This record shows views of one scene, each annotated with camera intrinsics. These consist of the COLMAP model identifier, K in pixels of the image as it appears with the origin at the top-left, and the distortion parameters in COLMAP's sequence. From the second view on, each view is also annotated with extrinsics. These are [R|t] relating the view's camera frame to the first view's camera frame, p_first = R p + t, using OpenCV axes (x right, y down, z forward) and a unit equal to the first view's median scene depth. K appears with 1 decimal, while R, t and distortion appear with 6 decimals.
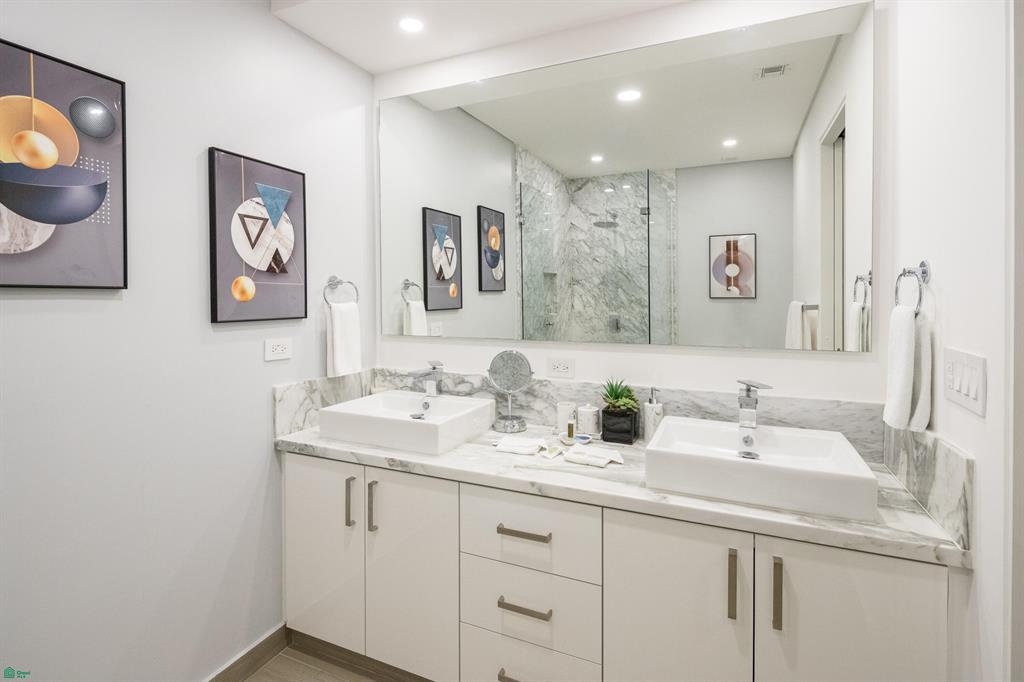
lens RADIAL K [[496.2, 0, 509.9], [0, 496.2, 300.2], [0, 0, 1]] dist [0.004243, -0.004606]
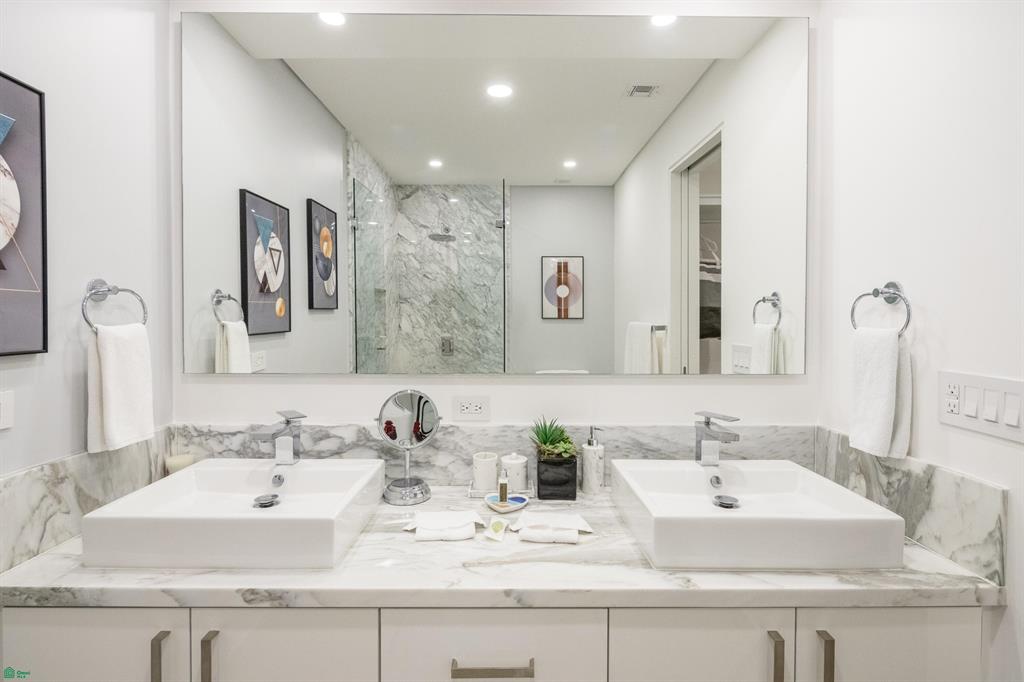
lens RADIAL K [[496.2, 0, 509.7], [0, 496.2, 319.5], [0, 0, 1]] dist [0.004243, -0.004606]
pose [[0.909160, 0.002033, 0.416441, -0.174664], [-0.001170, 0.999997, -0.002328, -0.000548], [-0.416444, 0.001629, 0.909160, 0.285996]]
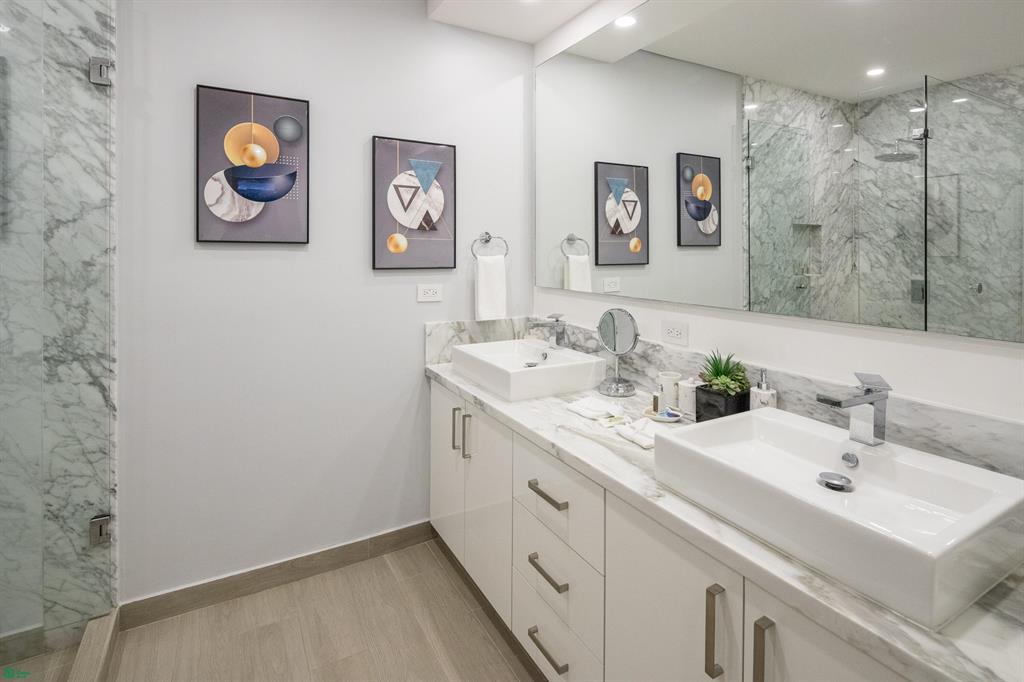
lens RADIAL K [[496.2, 0, 509.9], [0, 496.2, 257.2], [0, 0, 1]] dist [0.004243, -0.004606]
pose [[0.805679, 0.012057, -0.592230, 0.405196], [-0.011743, 0.999921, 0.004381, 0.002829], [0.592236, 0.003425, 0.805757, 0.131985]]
